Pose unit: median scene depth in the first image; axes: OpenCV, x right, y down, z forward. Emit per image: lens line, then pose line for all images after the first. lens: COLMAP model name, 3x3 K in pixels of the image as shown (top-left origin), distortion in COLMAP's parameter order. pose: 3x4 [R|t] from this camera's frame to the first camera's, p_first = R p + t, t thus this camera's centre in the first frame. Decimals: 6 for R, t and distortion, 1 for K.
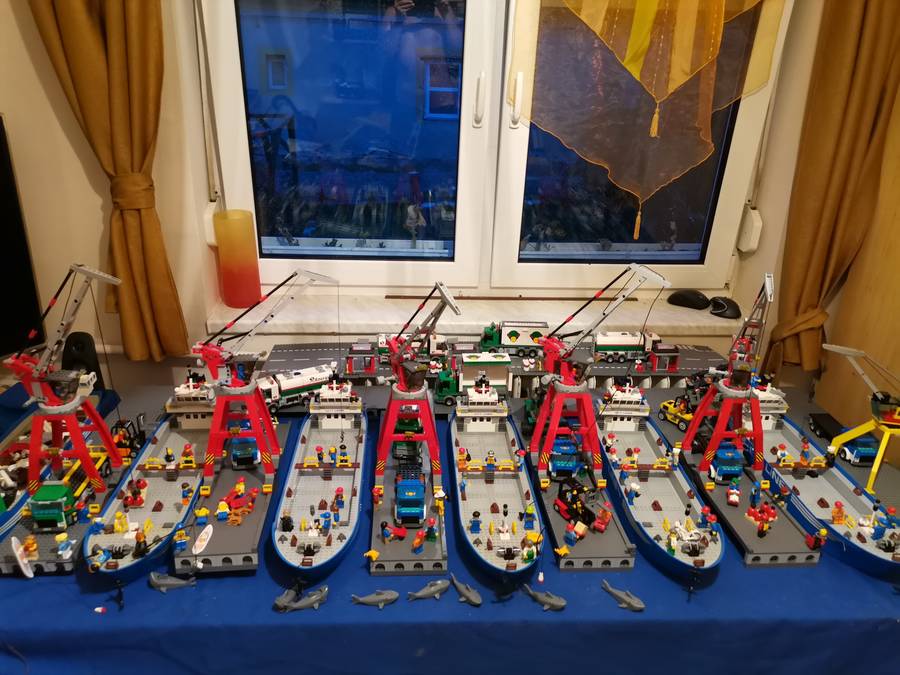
lens RADIAL K [[671.6, 0, 450.4], [0, 671.6, 341.7], [0, 0, 1]] dist [0.048794, -0.031795]
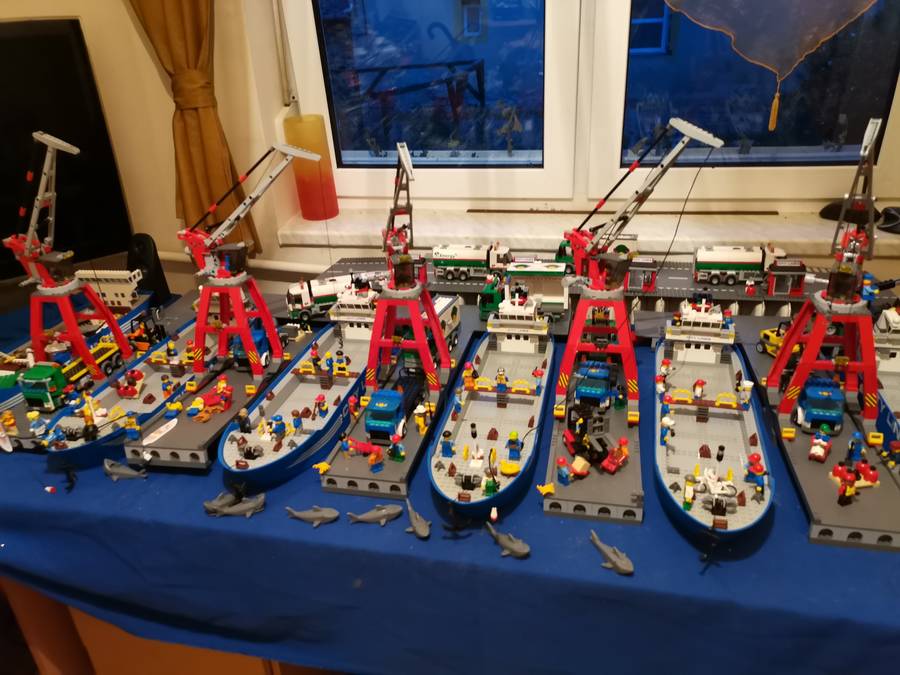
lens RADIAL K [[671.6, 0, 450.4], [0, 671.6, 341.7], [0, 0, 1]] dist [0.048794, -0.031795]
pose [[0.956679, 0.052402, -0.286390, 0.226587], [-0.034095, 0.997065, 0.068544, 0.072265], [0.289142, -0.055810, 0.955658, 0.184033]]
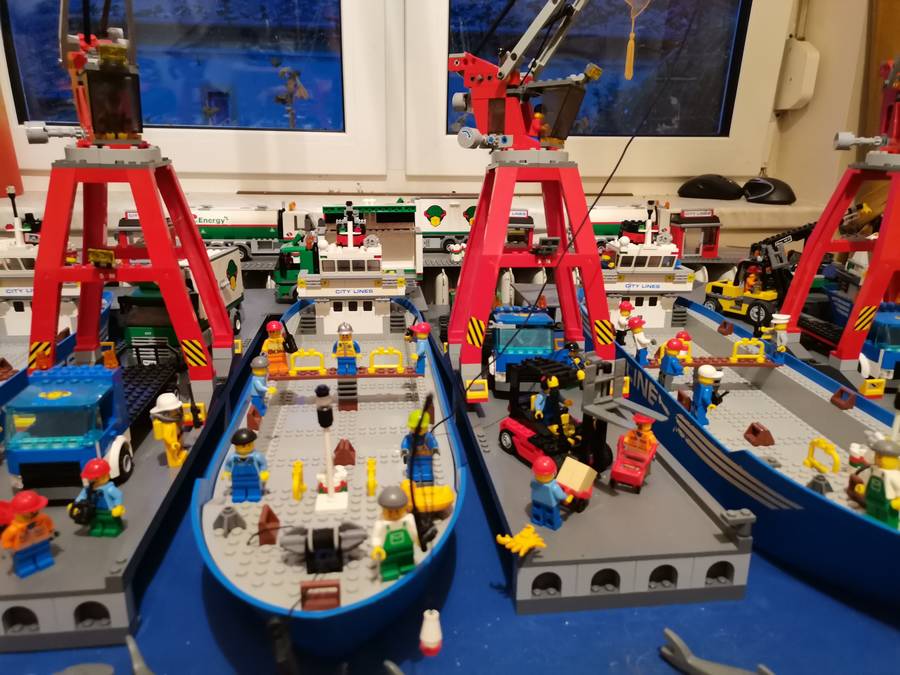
lens RADIAL K [[679.1, 0, 450.5], [0, 679.1, 340.0], [0, 0, 1]] dist [0.041046, -0.027493]
pose [[0.998250, -0.032483, 0.049404, 0.099535], [0.036694, 0.995544, -0.086864, 0.201282], [-0.046363, 0.088525, 0.994994, 0.563658]]
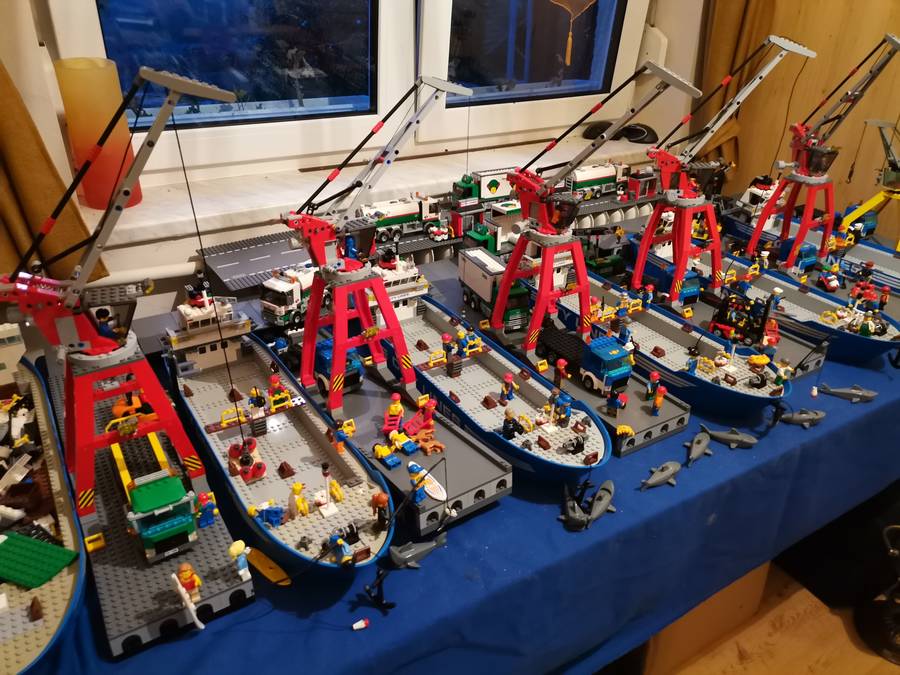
lens RADIAL K [[677.4, 0, 450.4], [0, 677.4, 341.1], [0, 0, 1]] dist [0.035373, -0.009622]
pose [[0.879491, -0.237597, 0.412363, -0.478879], [0.182525, 0.968602, 0.168803, 0.035479], [-0.439522, -0.073194, 0.895244, 0.312357]]
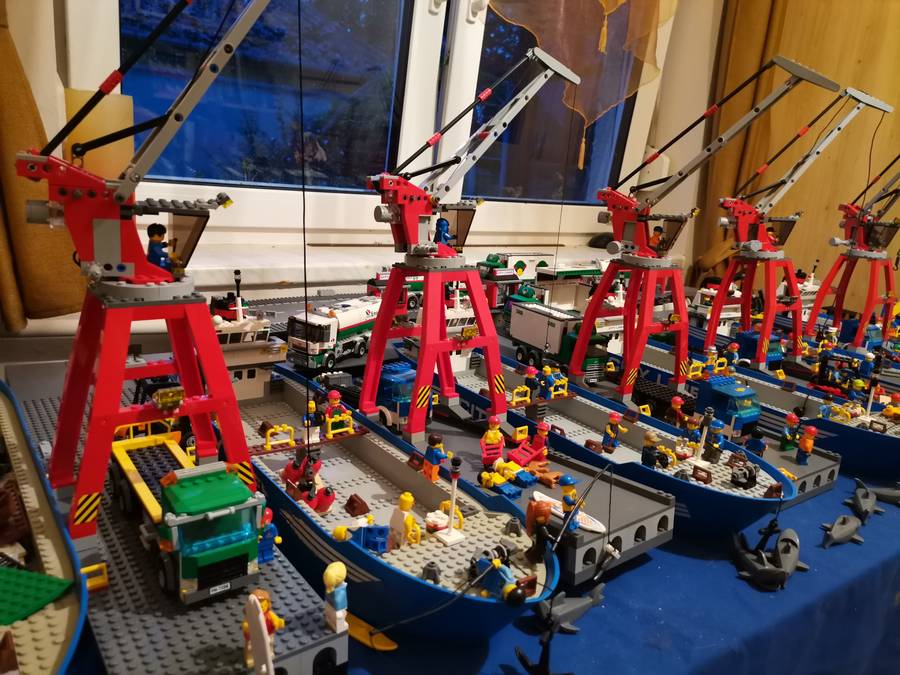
lens RADIAL K [[679.1, 0, 450.5], [0, 679.1, 340.0], [0, 0, 1]] dist [0.041046, -0.027493]
pose [[0.841361, -0.096030, 0.531874, -0.555105], [0.149619, 0.987013, -0.058474, 0.149258], [-0.519351, 0.128776, 0.844802, 0.492643]]
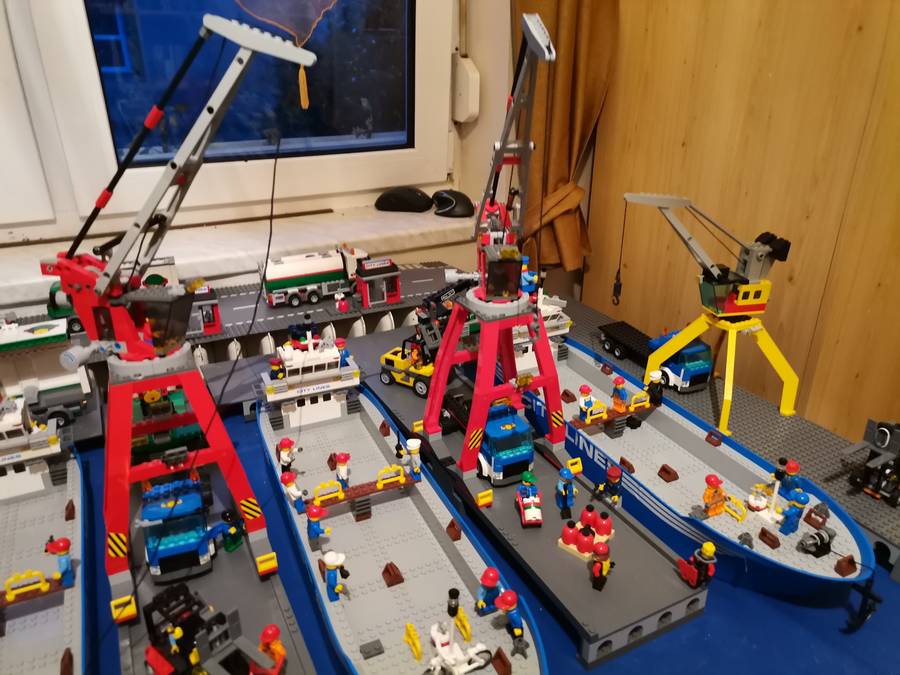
lens RADIAL K [[675.1, 0, 449.4], [0, 675.1, 341.9], [0, 0, 1]] dist [0.042326, -0.028272]
pose [[0.917820, -0.190975, 0.348045, 0.194648], [0.173995, 0.981514, 0.079728, 0.050194], [-0.356837, -0.012618, 0.934081, 0.511513]]
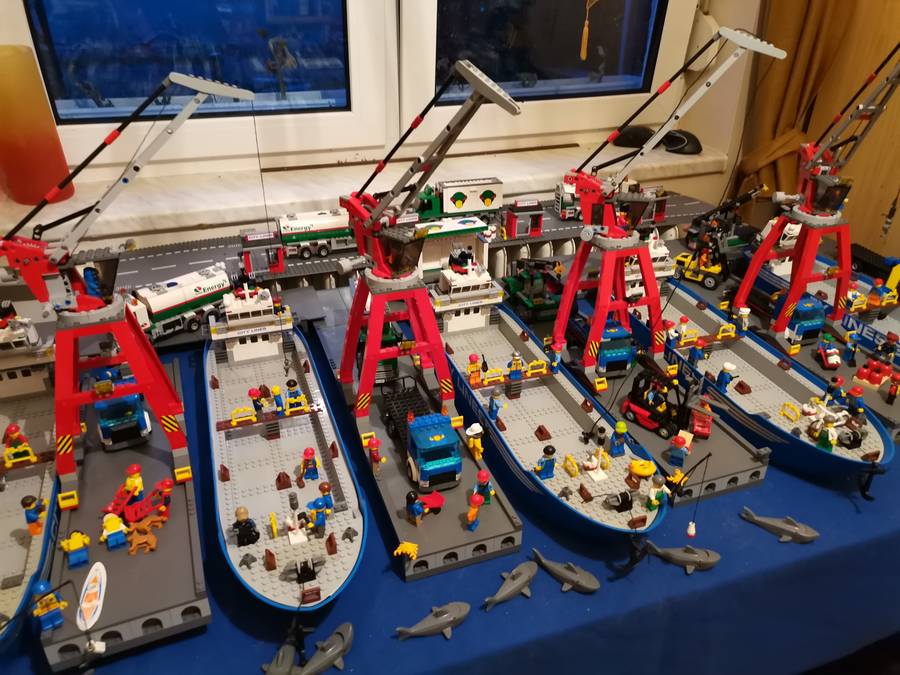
lens RADIAL K [[675.1, 0, 449.4], [0, 675.1, 341.9], [0, 0, 1]] dist [0.042326, -0.028272]
pose [[0.960132, -0.156591, 0.231571, -0.152321], [0.122468, 0.980278, 0.155100, 0.038207], [-0.251292, -0.120556, 0.960374, 0.352883]]
